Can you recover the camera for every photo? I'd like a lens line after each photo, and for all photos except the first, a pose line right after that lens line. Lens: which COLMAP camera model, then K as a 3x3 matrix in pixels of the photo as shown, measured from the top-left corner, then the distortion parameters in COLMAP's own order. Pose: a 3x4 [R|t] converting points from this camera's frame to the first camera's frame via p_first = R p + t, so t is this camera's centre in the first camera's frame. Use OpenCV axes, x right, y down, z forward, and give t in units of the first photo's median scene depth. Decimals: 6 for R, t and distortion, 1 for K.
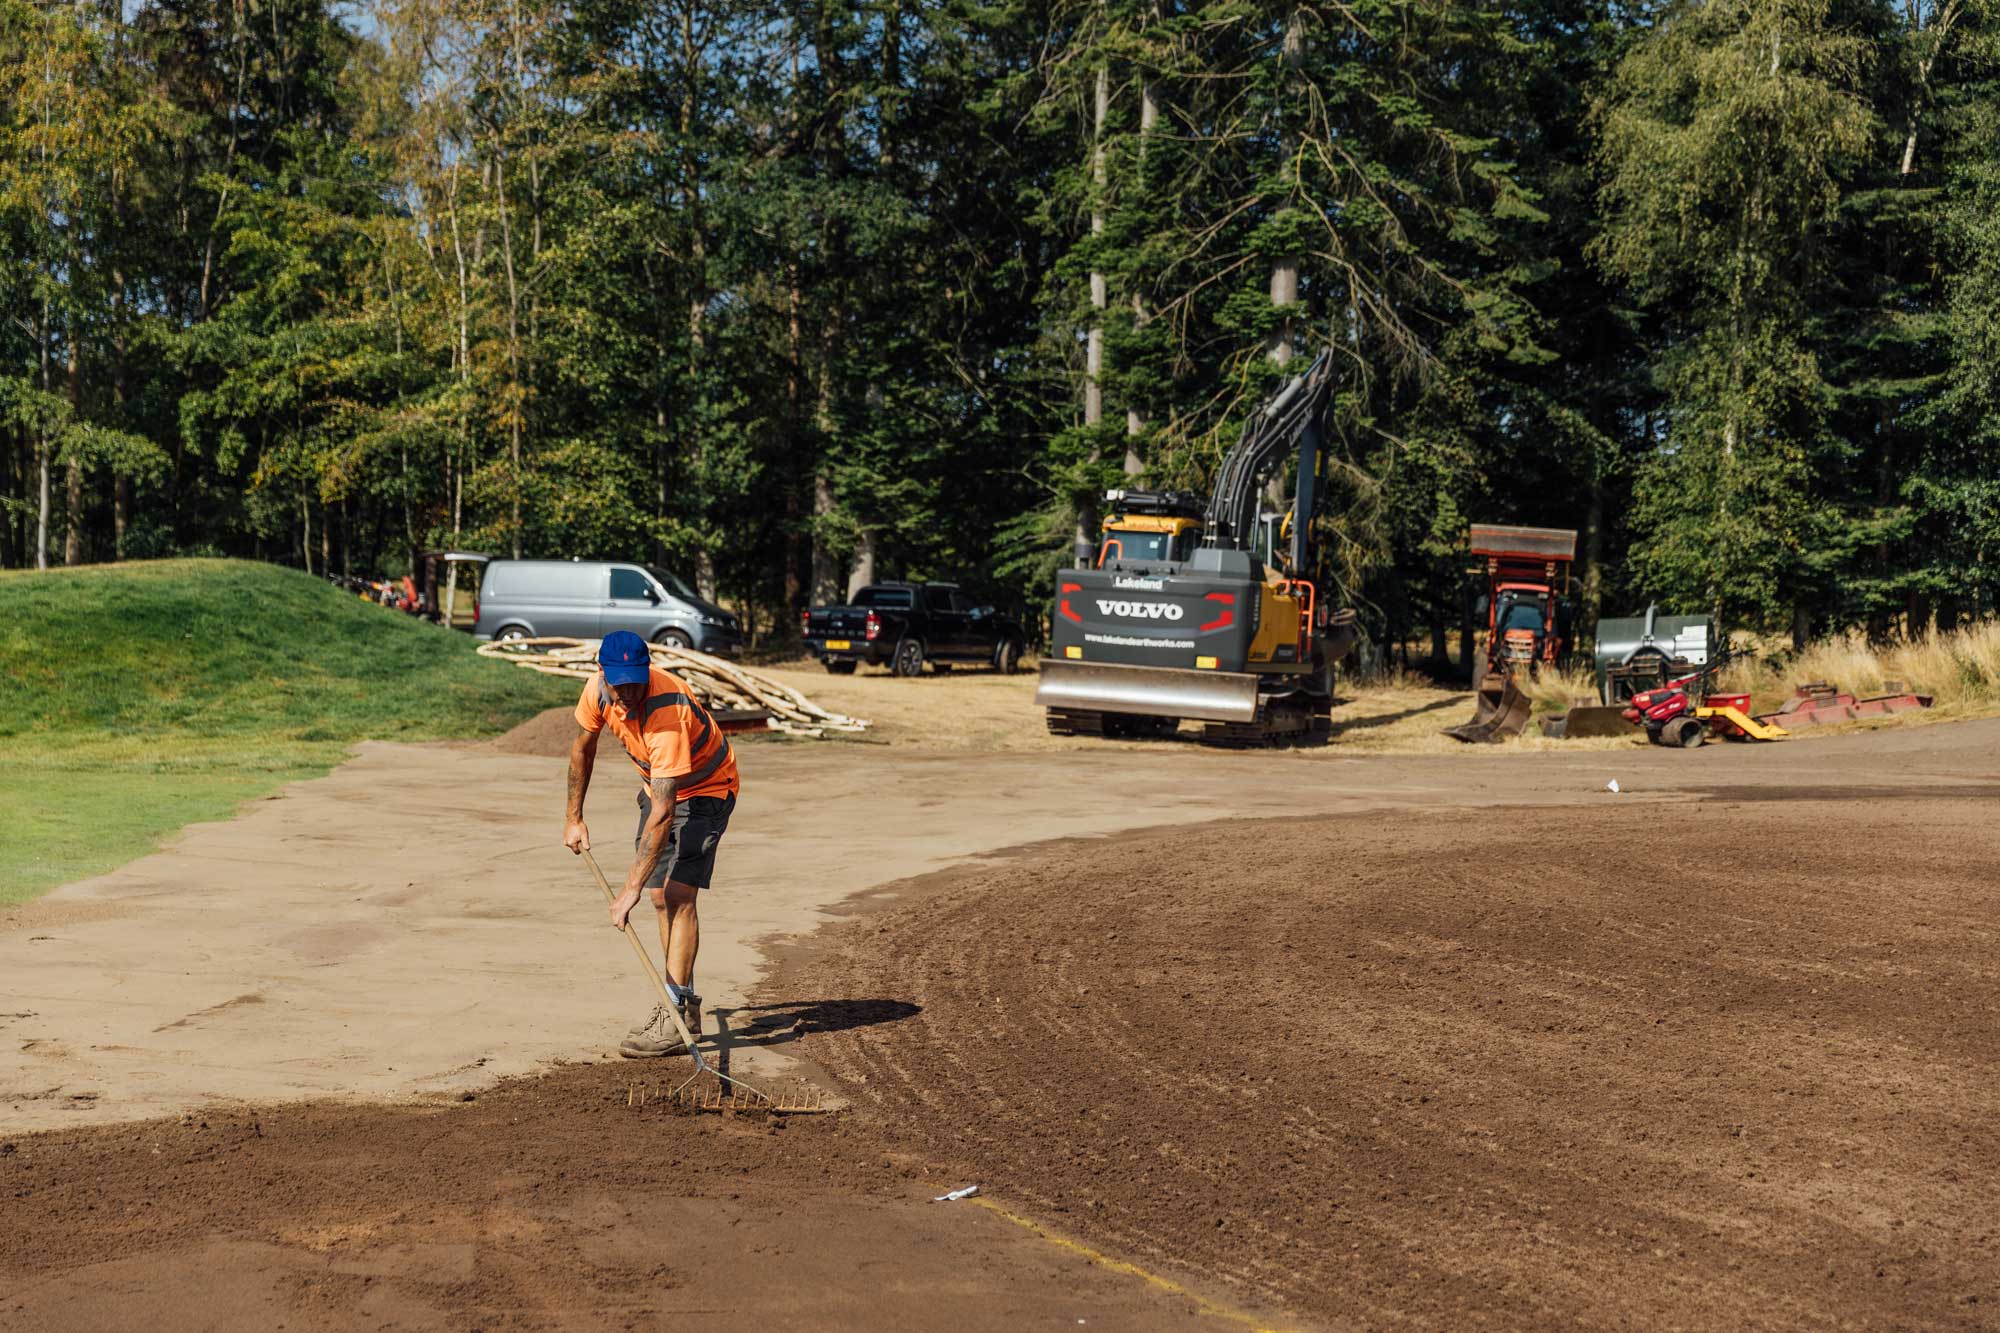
lens RADIAL K [[2714.5, 0, 1061.7], [0, 2714.5, 728.0], [0, 0, 1]] dist [0.013767, -0.144163]
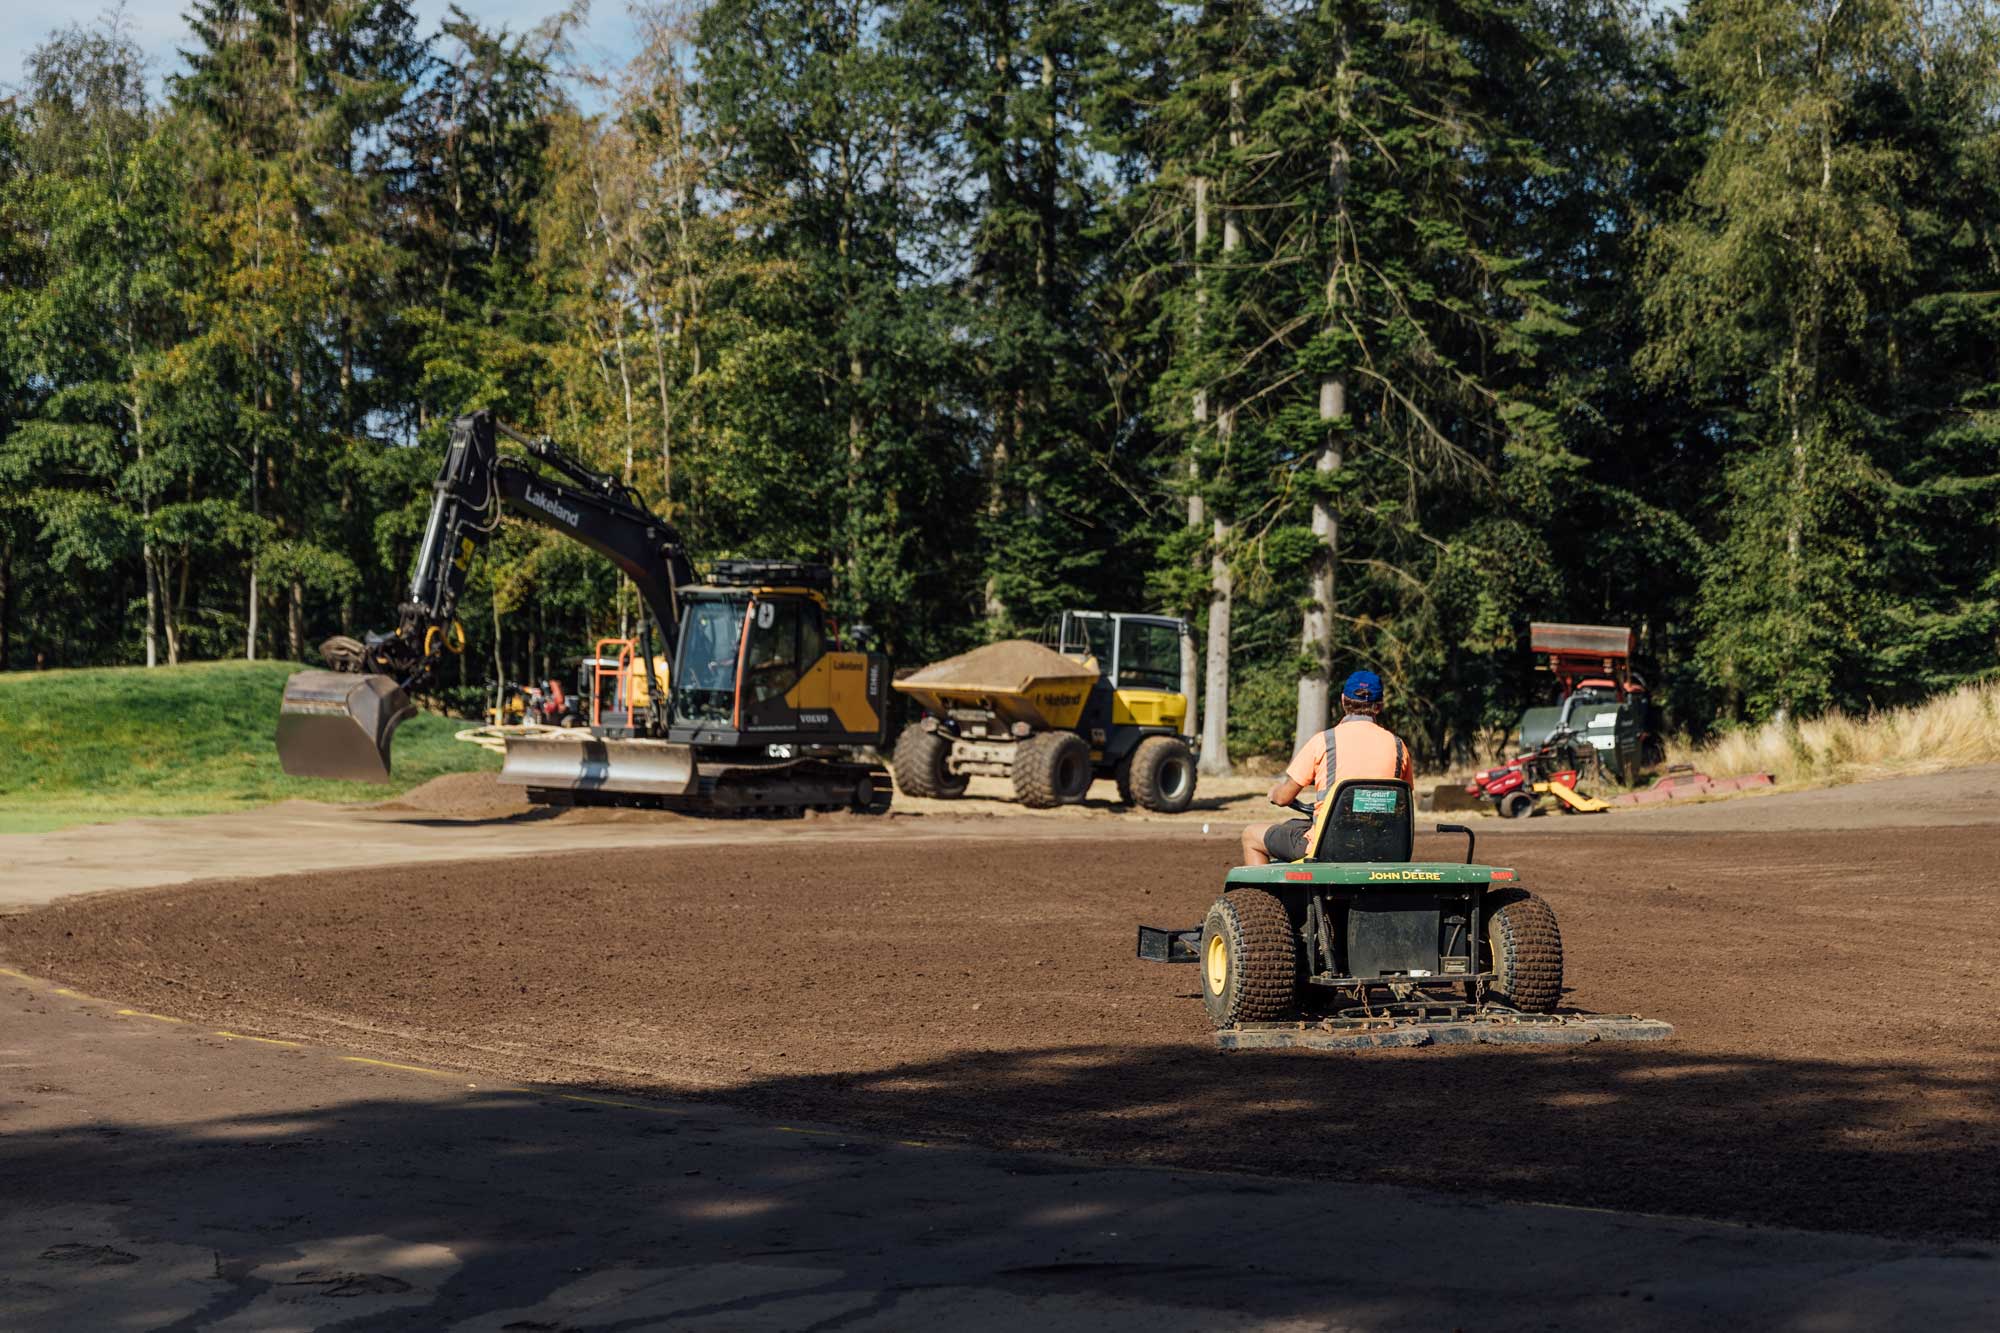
lens RADIAL K [[2812.3, 0, 999.9], [0, 2812.3, 714.2], [0, 0, 1]] dist [-0.018344, -0.080197]
pose [[0.991845, -0.005316, -0.127342, 0.075321], [-0.000453, 0.998976, -0.045234, 0.007509], [0.127452, 0.044923, 0.990827, -0.079046]]
